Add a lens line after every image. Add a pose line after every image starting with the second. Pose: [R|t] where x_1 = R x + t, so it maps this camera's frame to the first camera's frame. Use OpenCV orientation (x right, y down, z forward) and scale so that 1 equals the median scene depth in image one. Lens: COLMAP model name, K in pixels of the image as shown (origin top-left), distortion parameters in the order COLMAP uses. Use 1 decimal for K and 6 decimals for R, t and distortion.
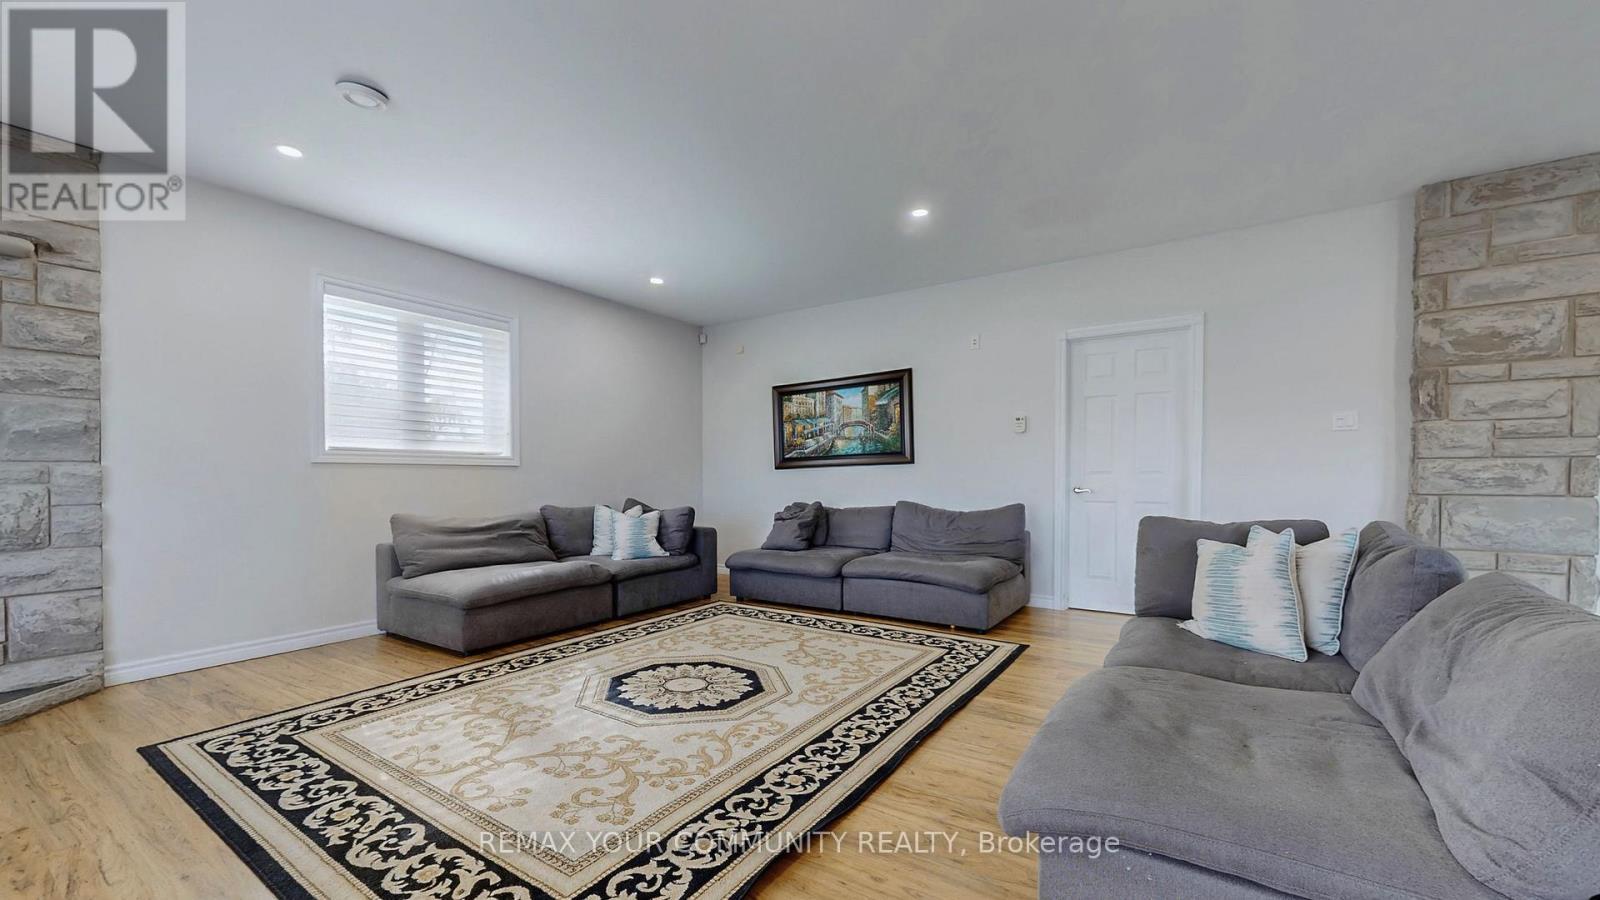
lens RADIAL K [[611.4, 0, 806.7], [0, 611.4, 482.7], [0, 0, 1]] dist [-0.002628, 0.000087]
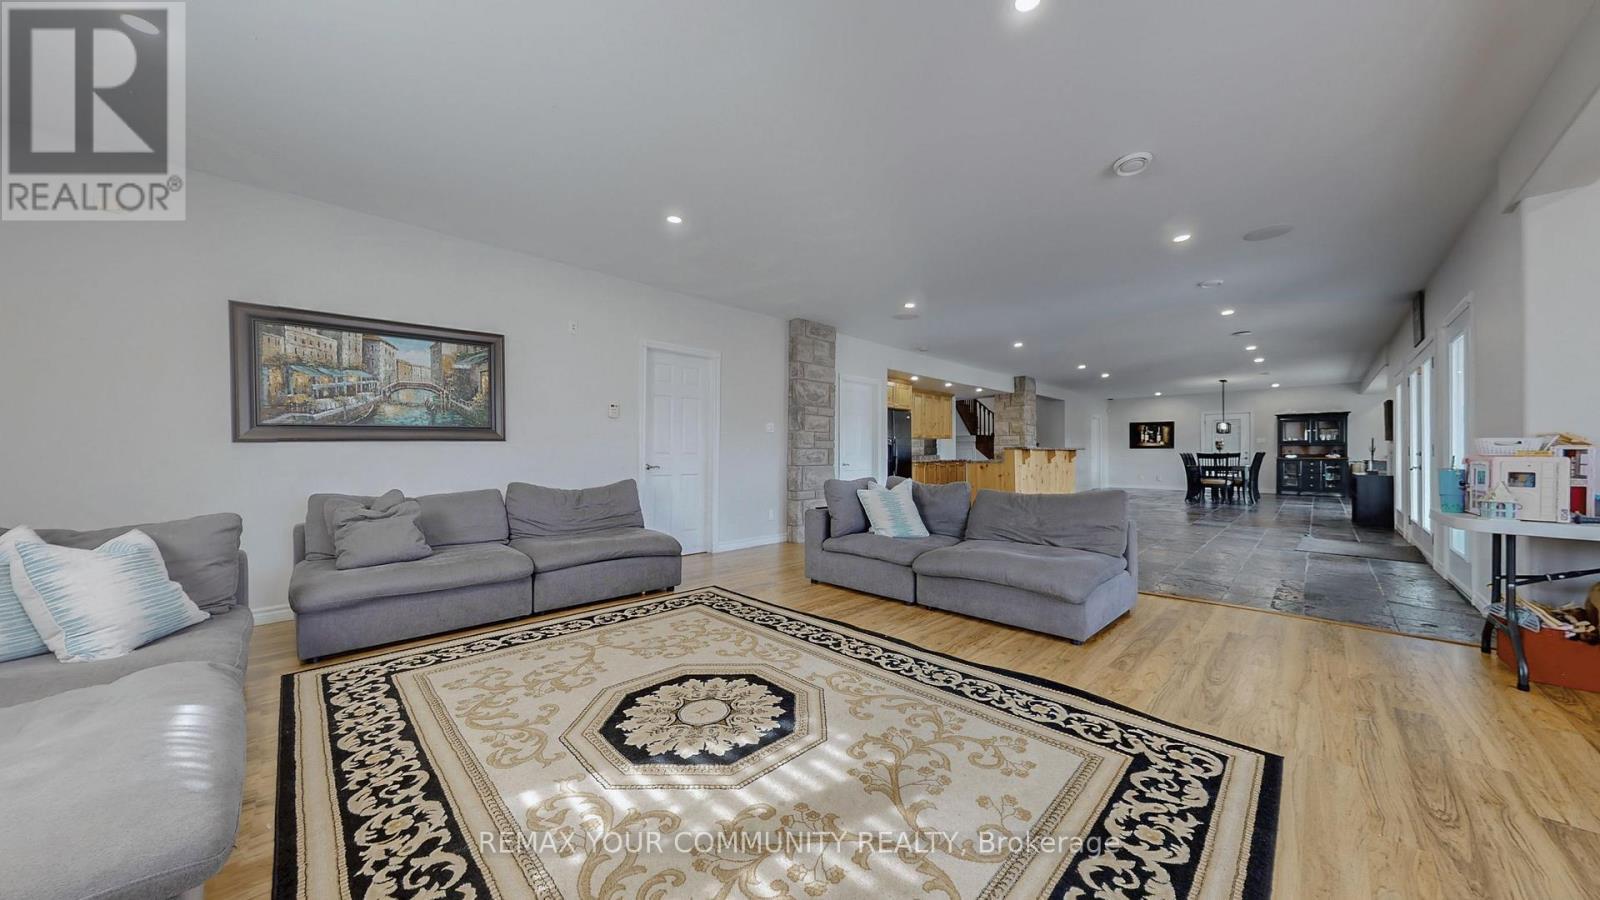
lens RADIAL K [[515.4, 0, 800.4], [0, 515.4, 456.7], [0, 0, 1]] dist [-0.000367, 0.000099]
pose [[0.211800, 0.001043, 0.977313, -0.550151], [0.005351, 0.999983, -0.002227, -0.004918], [-0.977298, 0.005701, 0.211791, 0.474755]]
